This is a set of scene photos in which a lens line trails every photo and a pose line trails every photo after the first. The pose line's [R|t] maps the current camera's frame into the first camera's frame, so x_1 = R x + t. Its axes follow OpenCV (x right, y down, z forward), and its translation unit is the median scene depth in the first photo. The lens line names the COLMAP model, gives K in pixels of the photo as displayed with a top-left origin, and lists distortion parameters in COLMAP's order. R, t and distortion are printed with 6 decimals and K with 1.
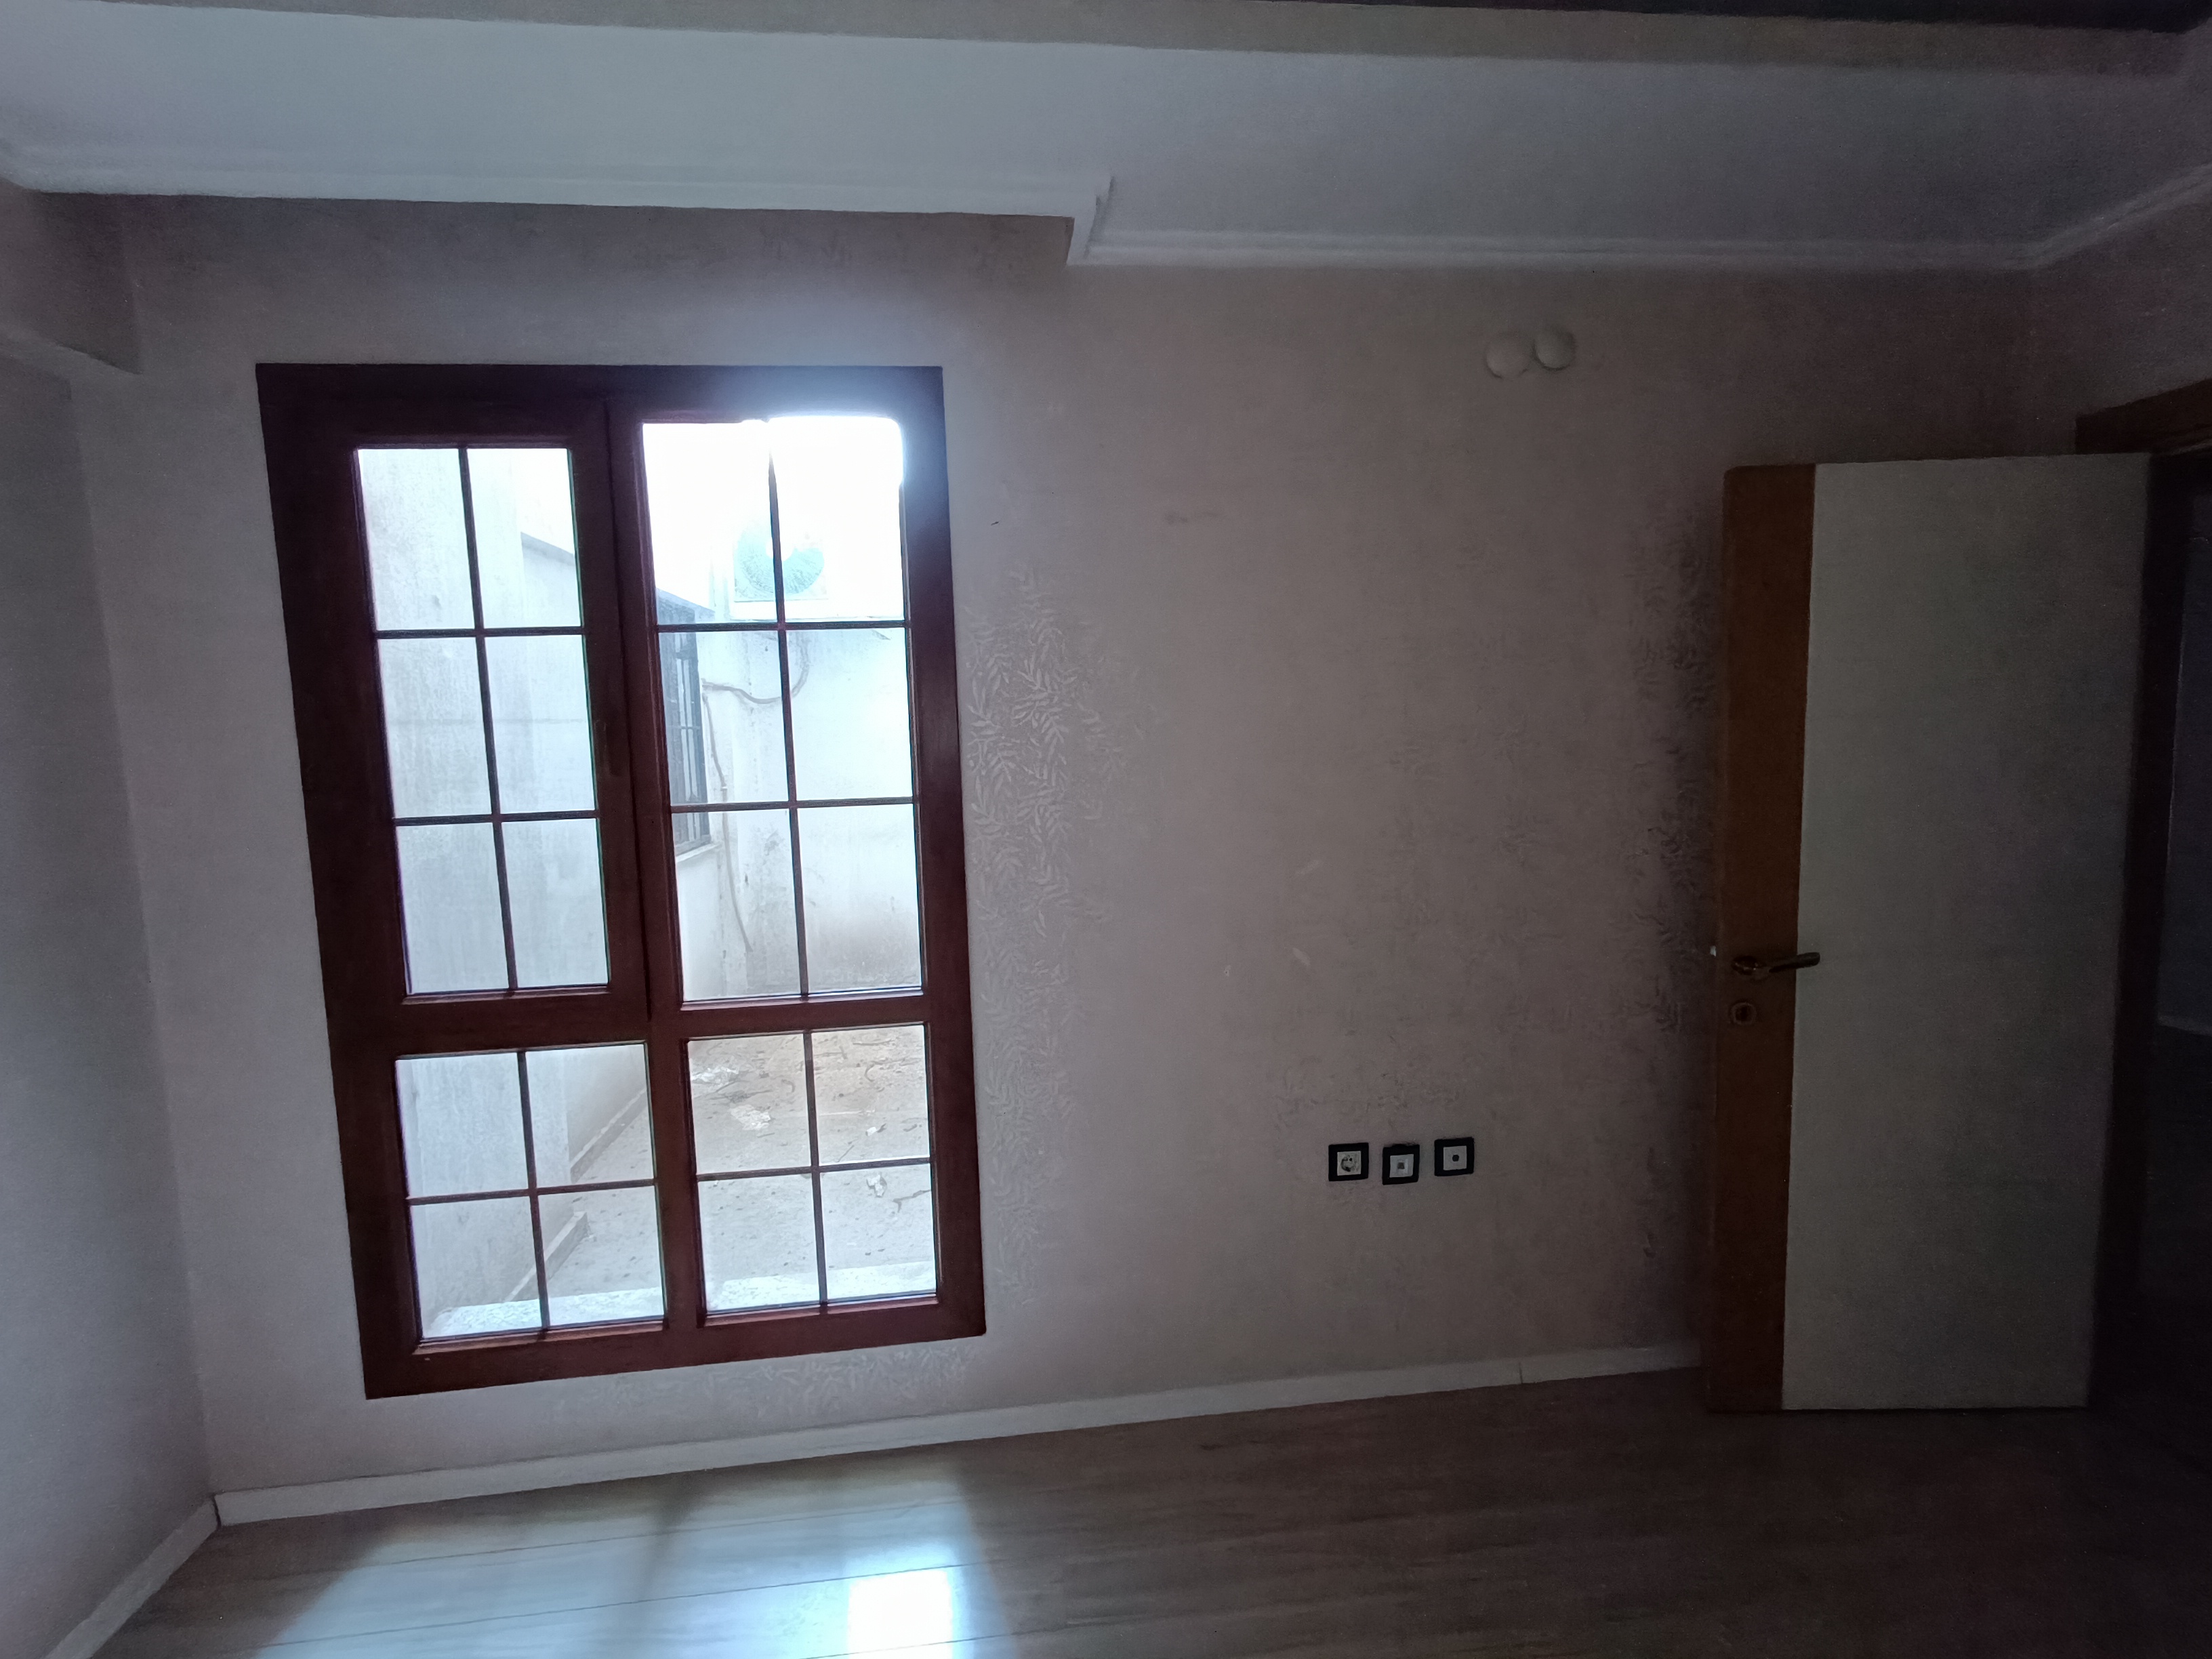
lens RADIAL K [[1020.5, 0, 1100.3], [0, 1020.5, 827.6], [0, 0, 1]] dist [0.002285, 0.000113]
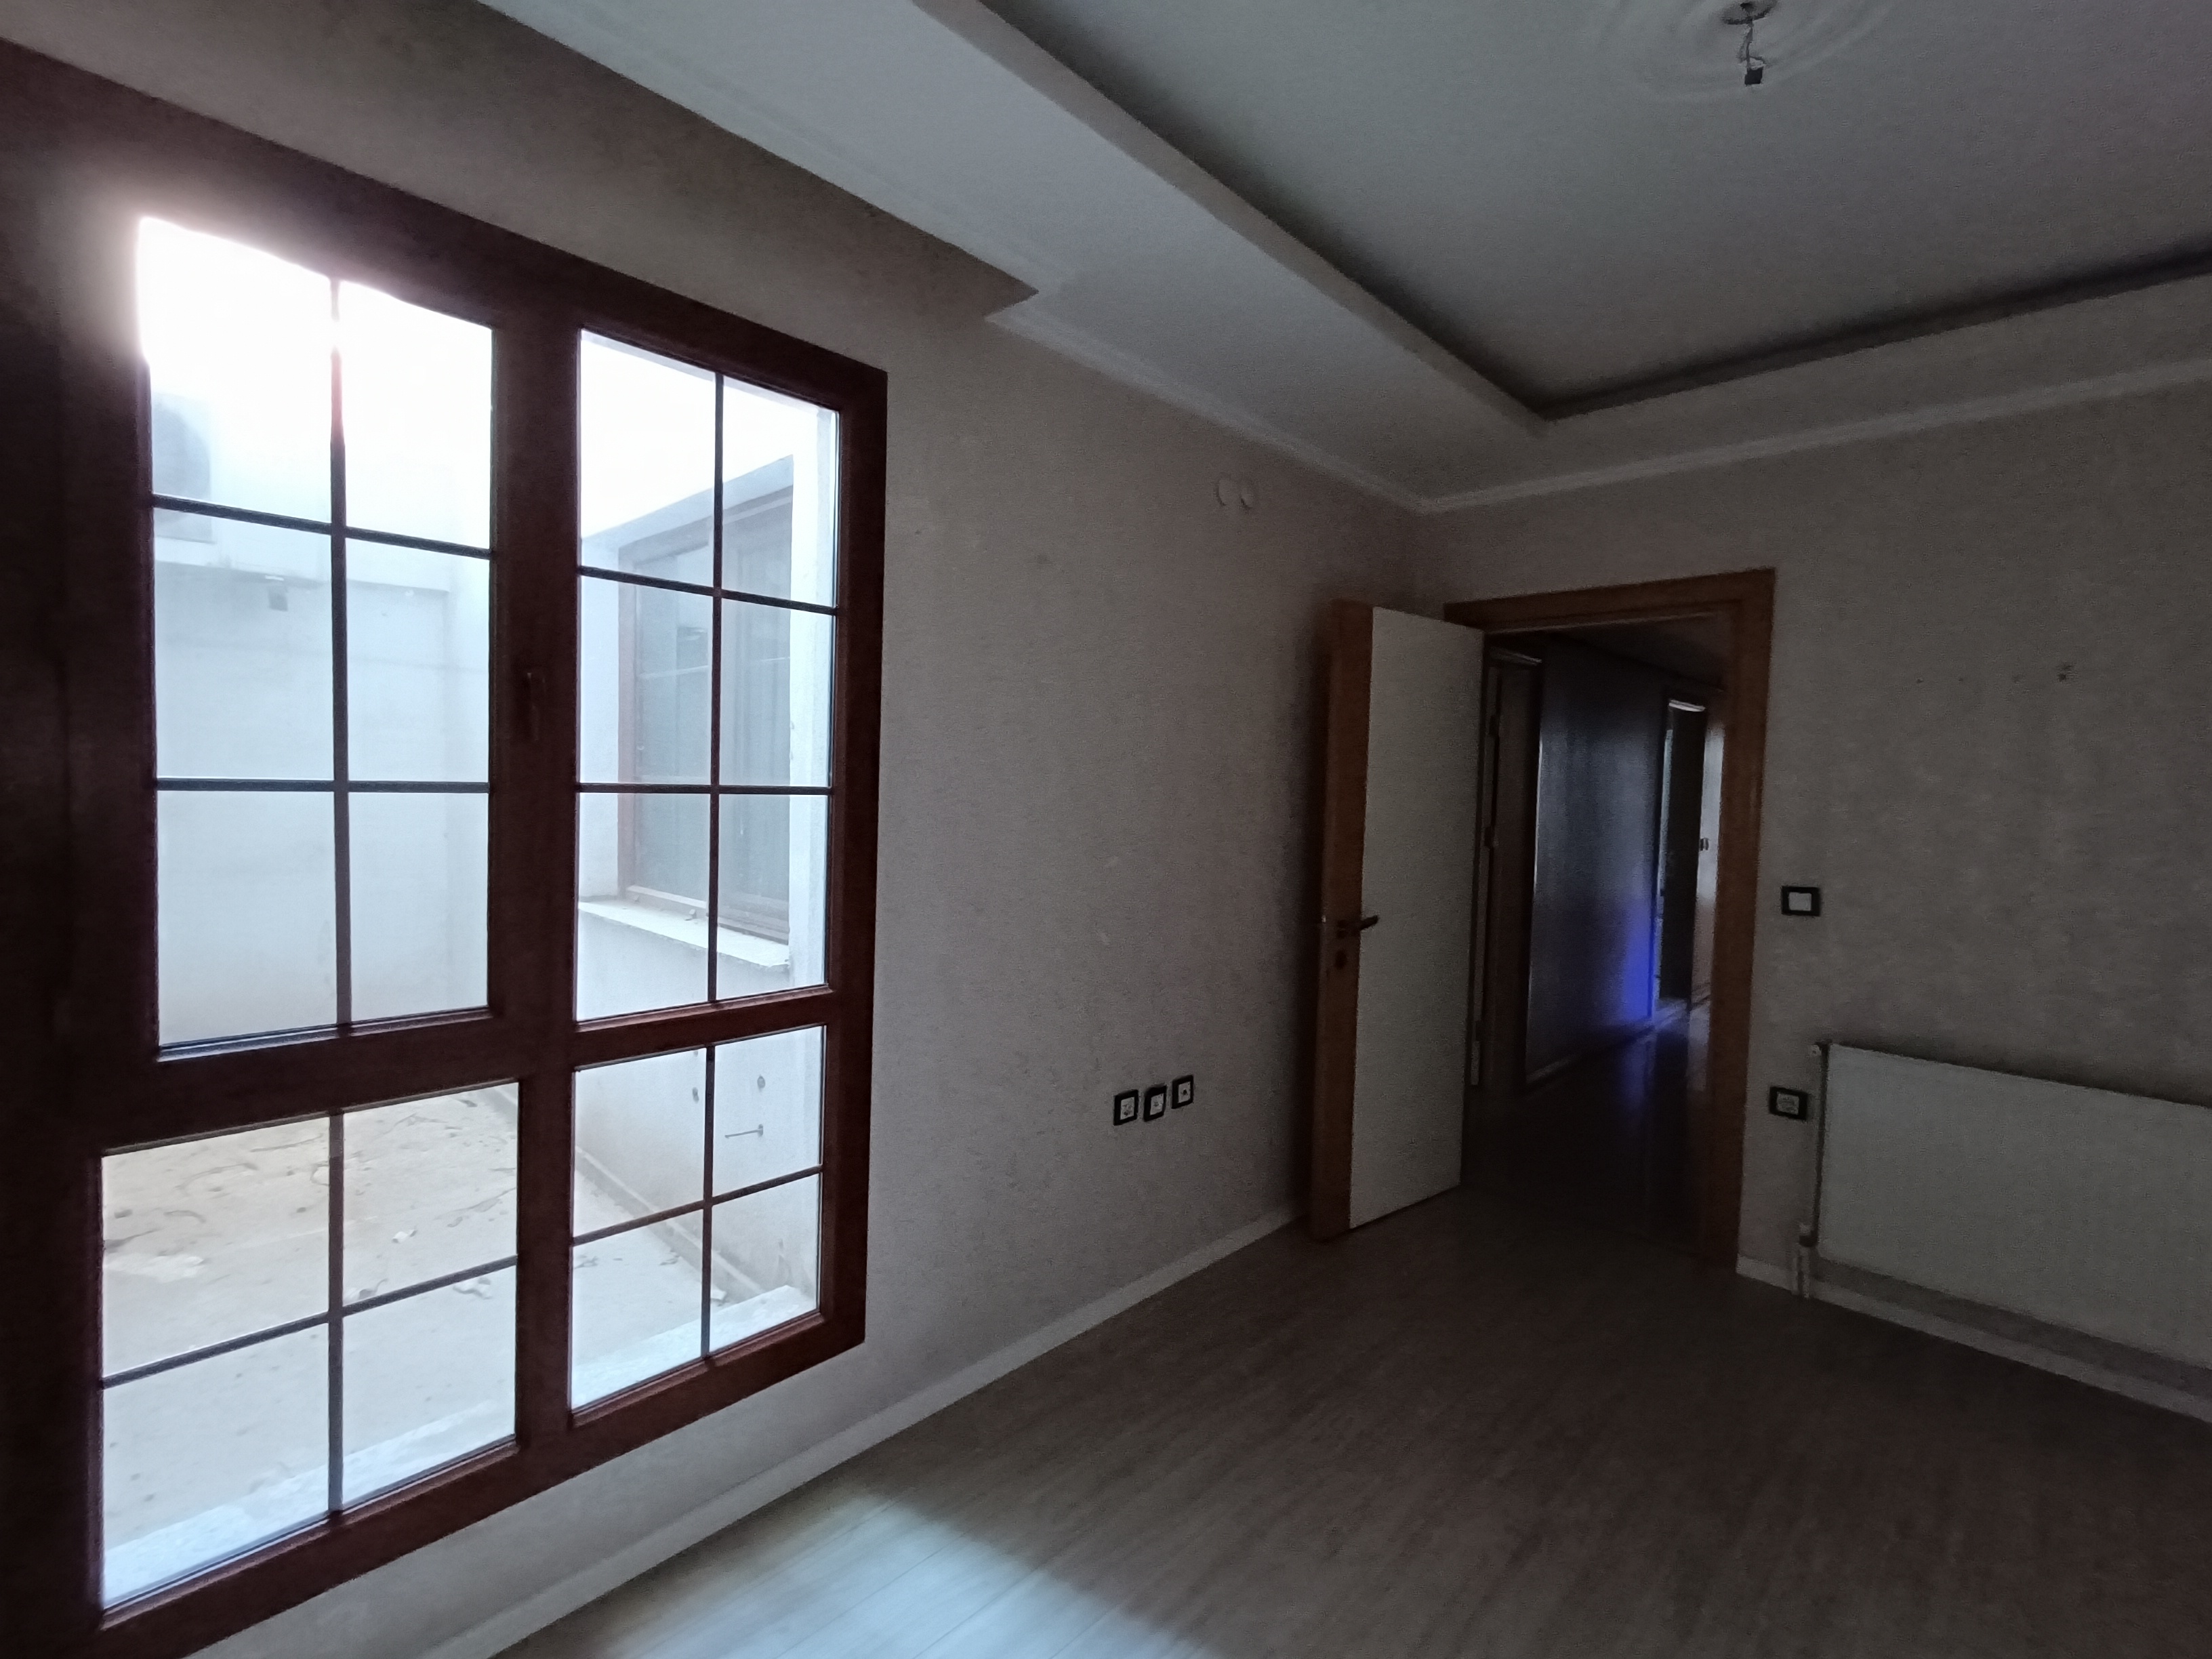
lens RADIAL K [[1020.5, 0, 1090.0], [0, 1020.5, 826.9], [0, 0, 1]] dist [0.002285, 0.000113]
pose [[0.760437, 0.024217, 0.648961, -0.609454], [0.012884, 0.998545, -0.052360, 0.059417], [-0.649284, 0.048177, 0.759018, 0.093988]]
